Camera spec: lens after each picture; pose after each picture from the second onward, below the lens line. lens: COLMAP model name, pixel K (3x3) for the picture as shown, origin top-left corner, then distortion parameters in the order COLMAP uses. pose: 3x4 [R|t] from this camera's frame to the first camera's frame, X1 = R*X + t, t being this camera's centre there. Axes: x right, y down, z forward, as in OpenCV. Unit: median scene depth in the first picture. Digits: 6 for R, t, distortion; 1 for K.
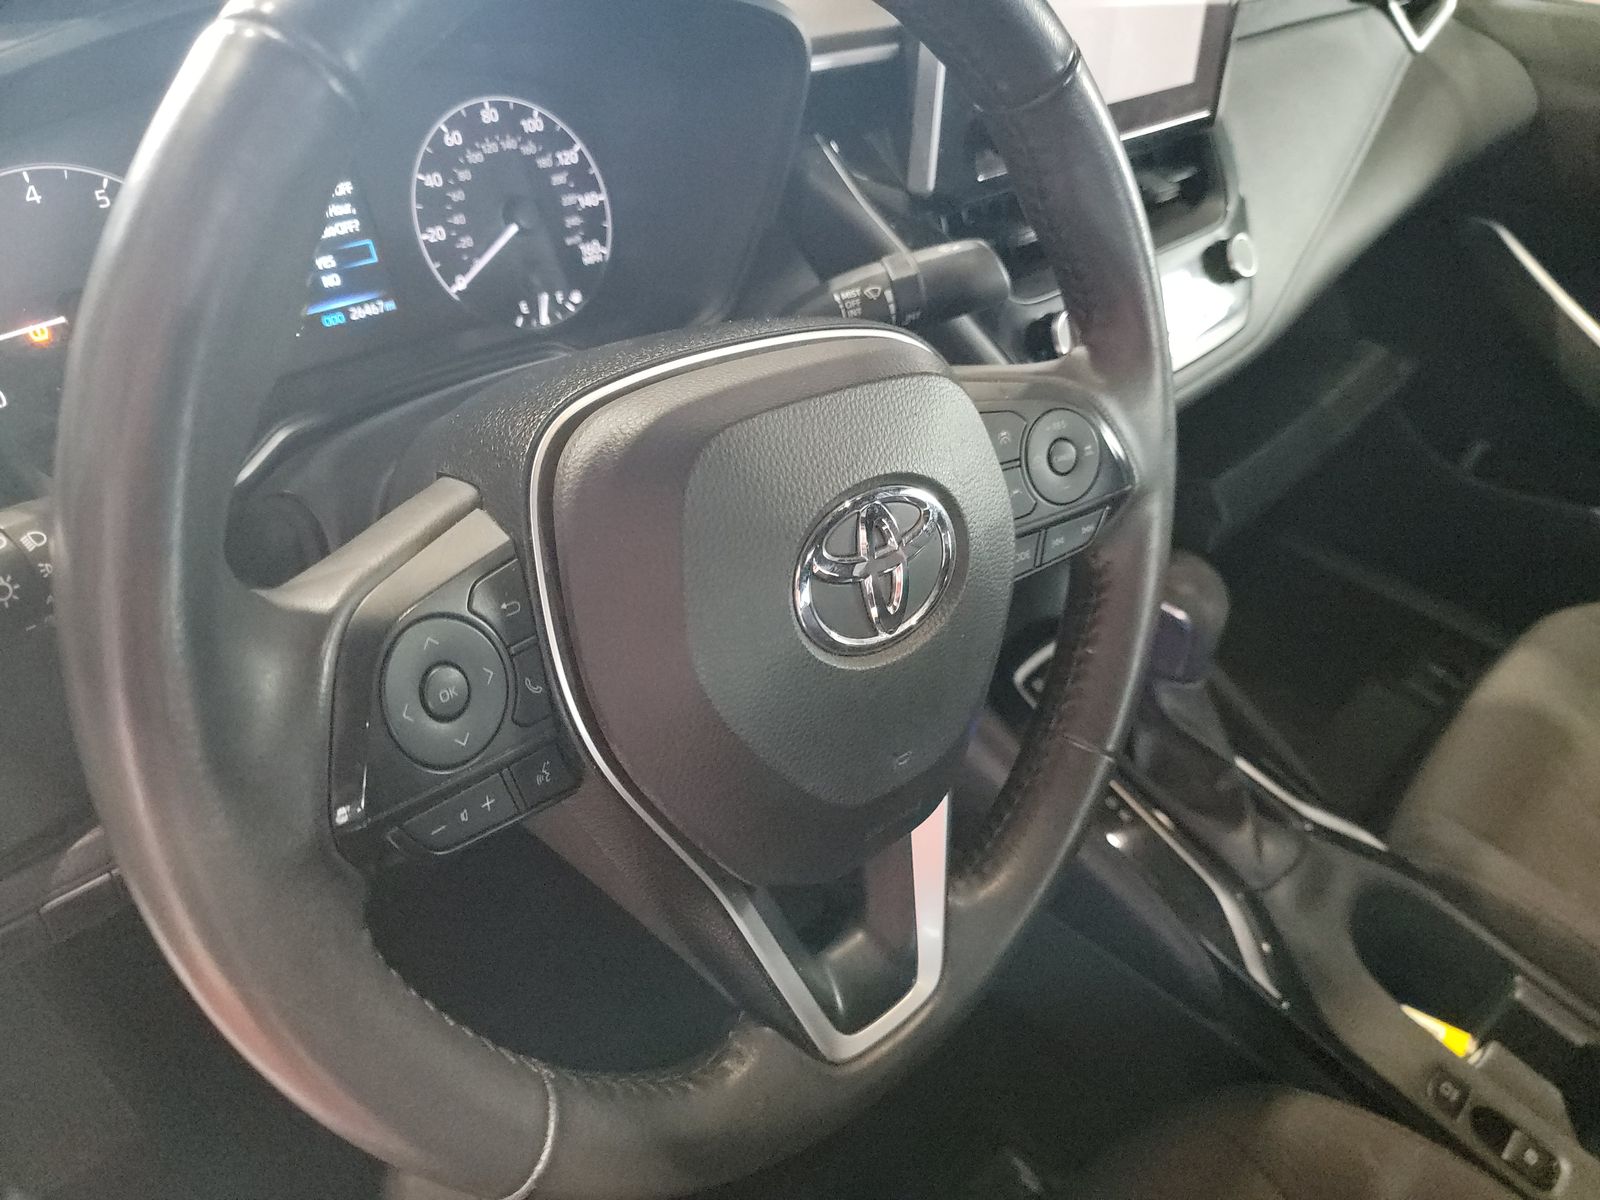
lens RADIAL K [[1140.5, 0, 819.3], [0, 1140.5, 602.8], [0, 0, 1]] dist [0.005064, -0.007739]
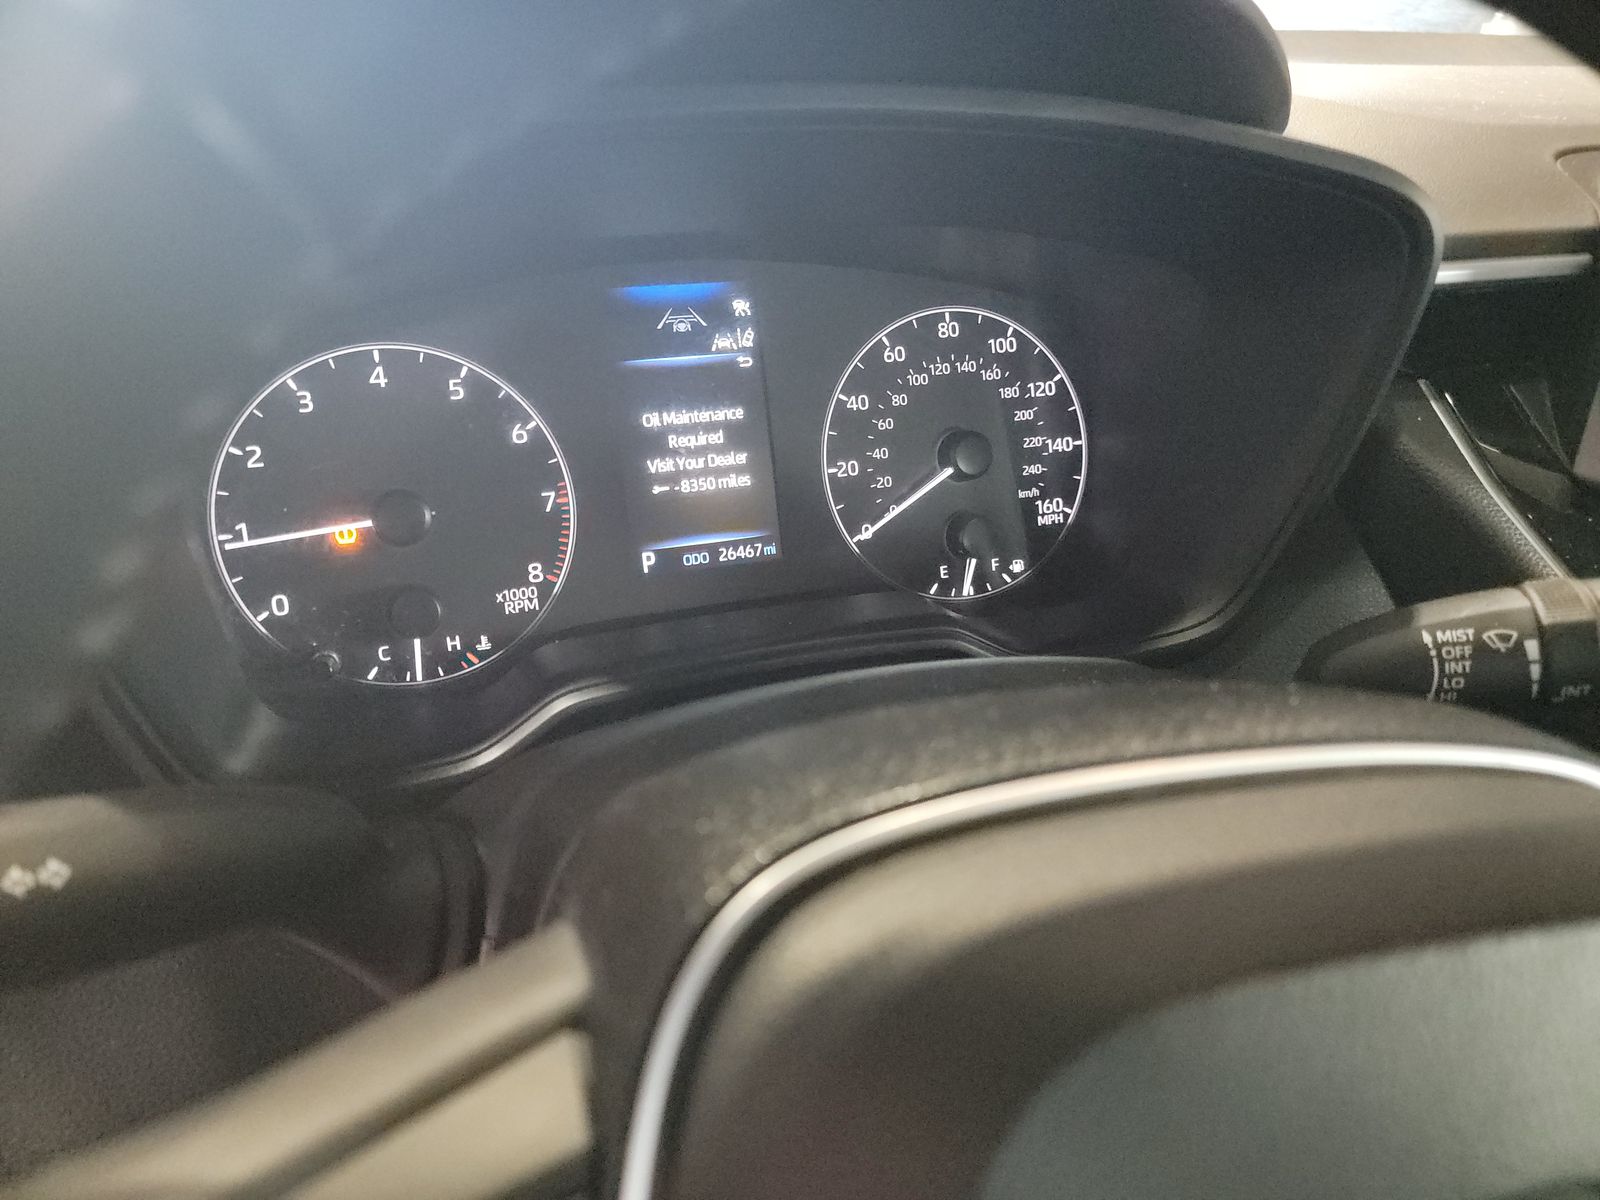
lens RADIAL K [[1170.9, 0, 800.0], [0, 1170.9, 600.0], [0, 0, 1]] dist [0.041719, -0.004844]
pose [[0.896282, 0.147184, -0.418349, -0.020203], [-0.228855, 0.961516, -0.152024, -0.110195], [0.379874, 0.231998, 0.895473, 0.300402]]
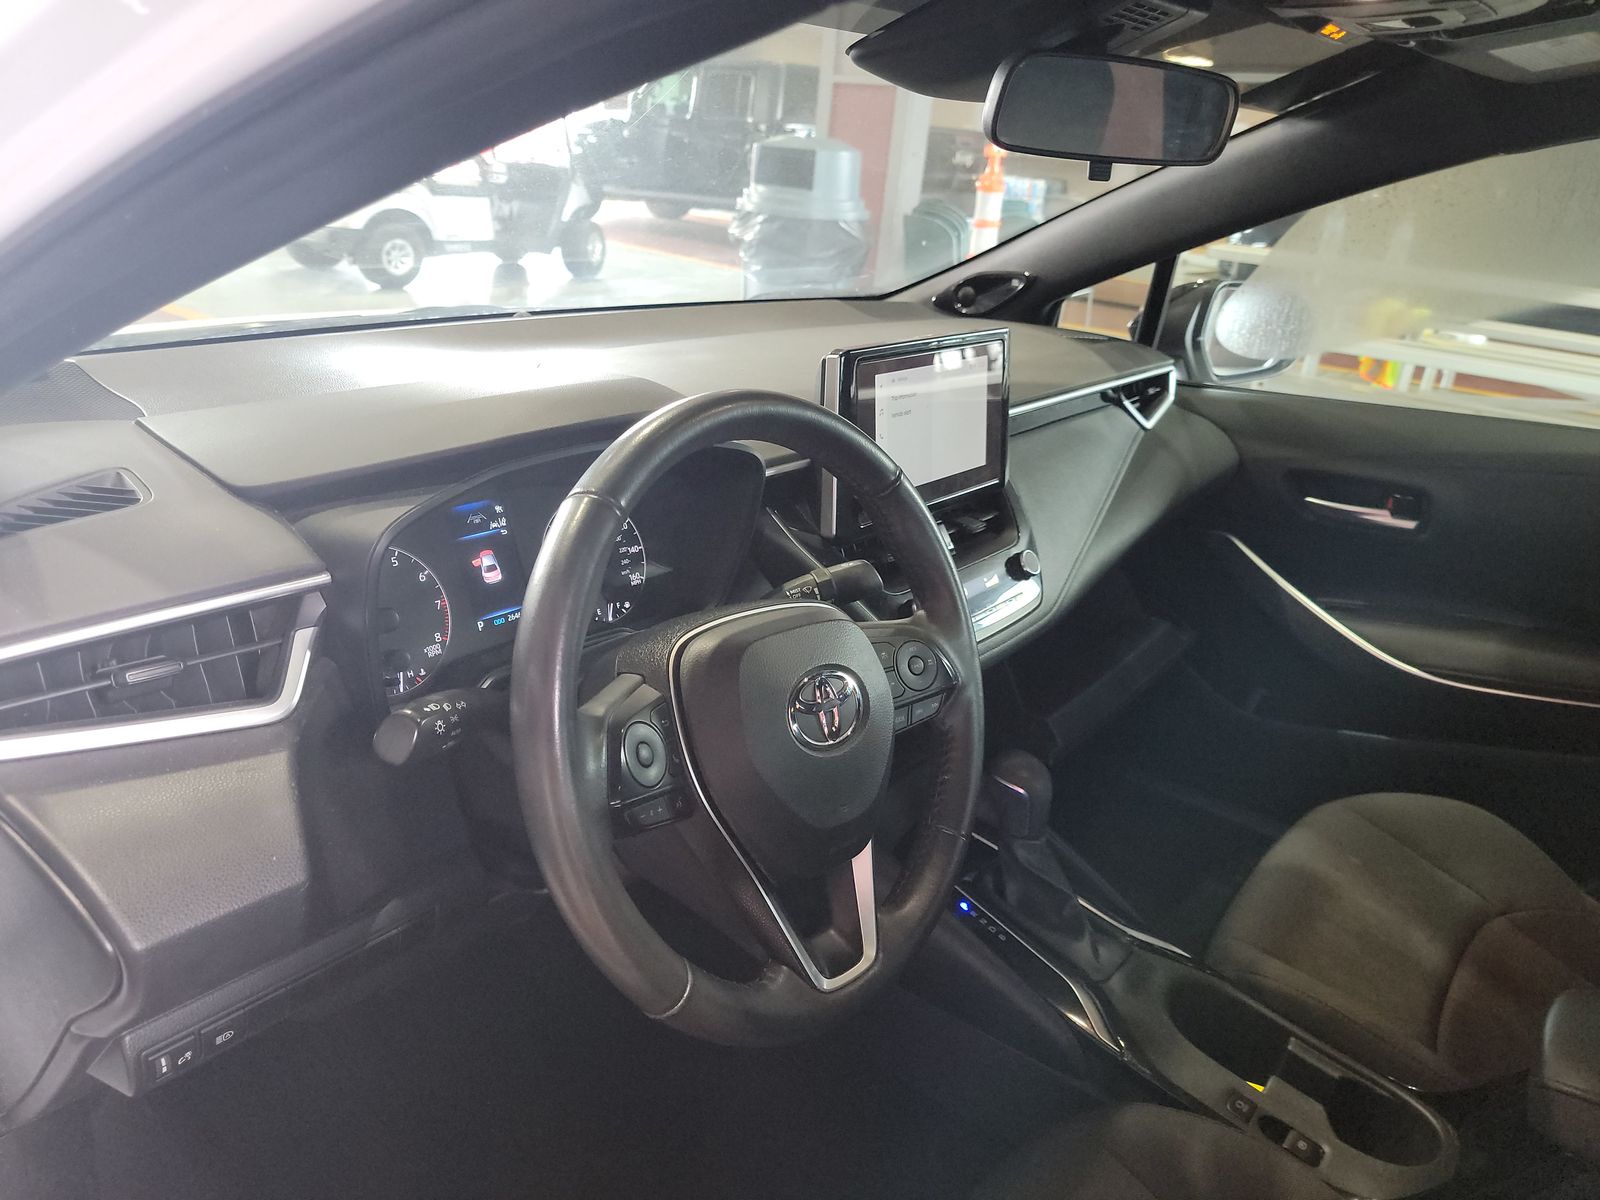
lens RADIAL K [[1107.3, 0, 794.4], [0, 1107.3, 589.7], [0, 0, 1]] dist [0.035208, -0.007790]
pose [[0.996799, -0.052131, 0.060616, -0.074058], [0.067463, 0.955306, -0.287817, 0.214245], [-0.042903, 0.290985, 0.955765, -0.625394]]
